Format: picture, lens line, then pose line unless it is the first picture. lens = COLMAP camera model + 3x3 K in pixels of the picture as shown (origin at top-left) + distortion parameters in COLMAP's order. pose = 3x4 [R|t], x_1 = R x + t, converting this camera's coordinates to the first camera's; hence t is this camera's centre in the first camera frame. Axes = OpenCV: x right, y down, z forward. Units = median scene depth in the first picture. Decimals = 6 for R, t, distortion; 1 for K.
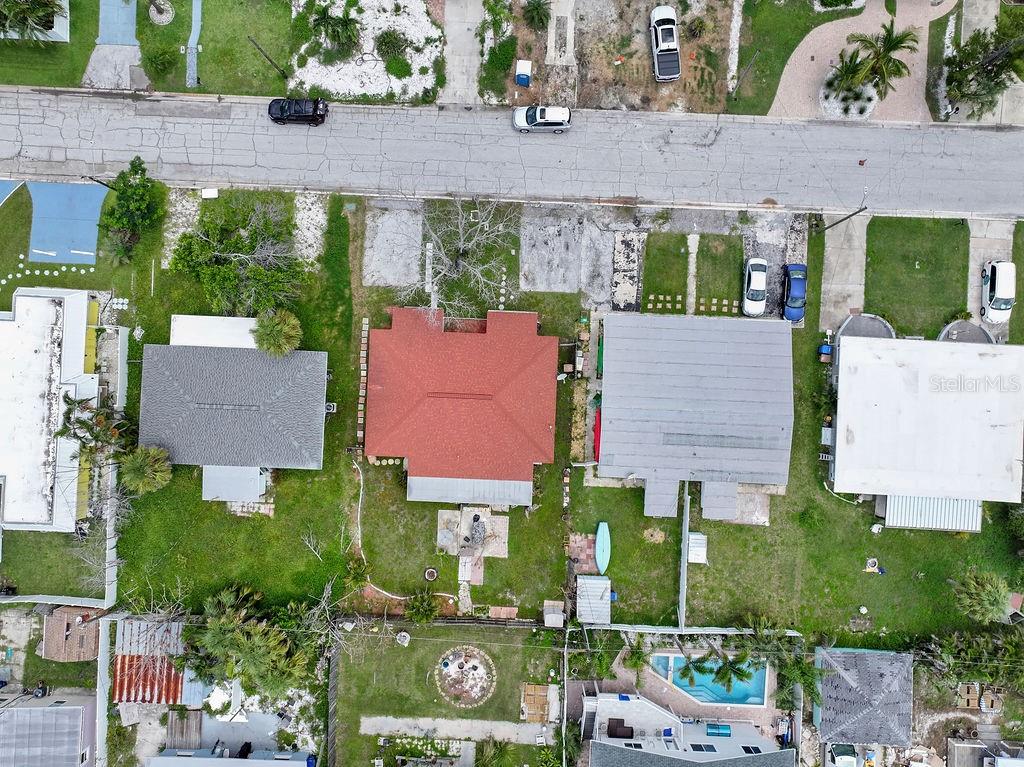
lens RADIAL K [[722.7, 0, 512.0], [0, 722.7, 383.5], [0, 0, 1]] dist [0.009567, 0.004351]
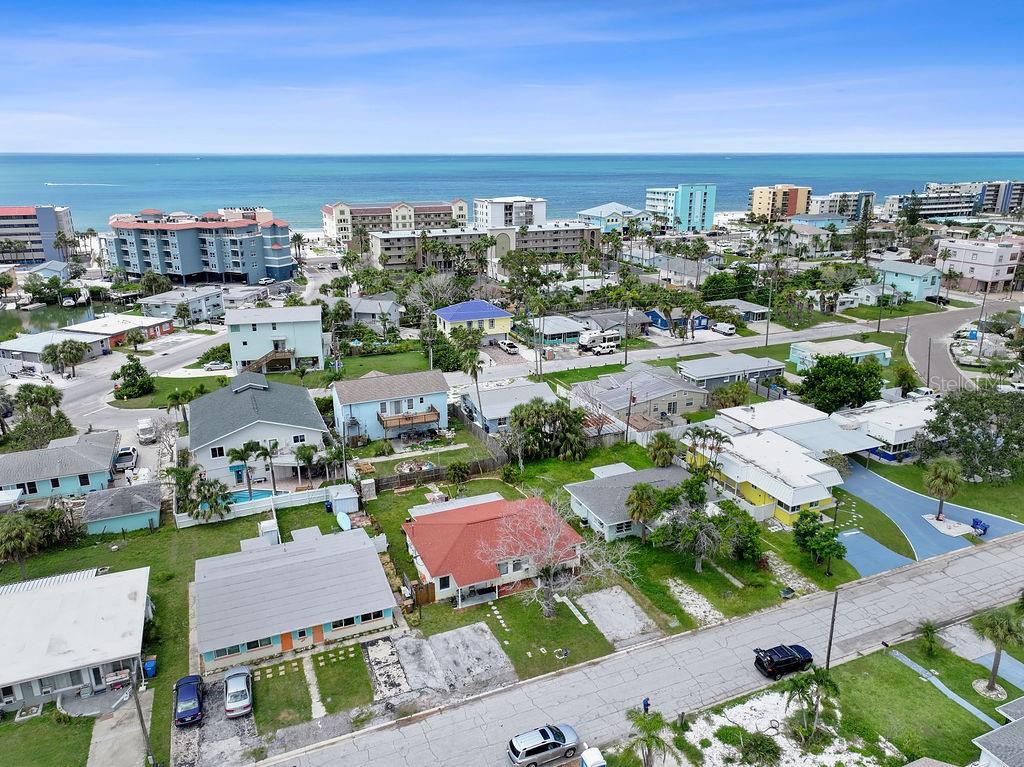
lens RADIAL K [[722.7, 0, 512.0], [0, 722.7, 383.5], [0, 0, 1]] dist [0.009567, 0.004351]
pose [[-0.902662, 0.139500, -0.407113, 0.337692], [-0.430146, -0.263295, 0.863511, -0.923223], [0.013269, 0.954576, 0.297671, 0.385503]]
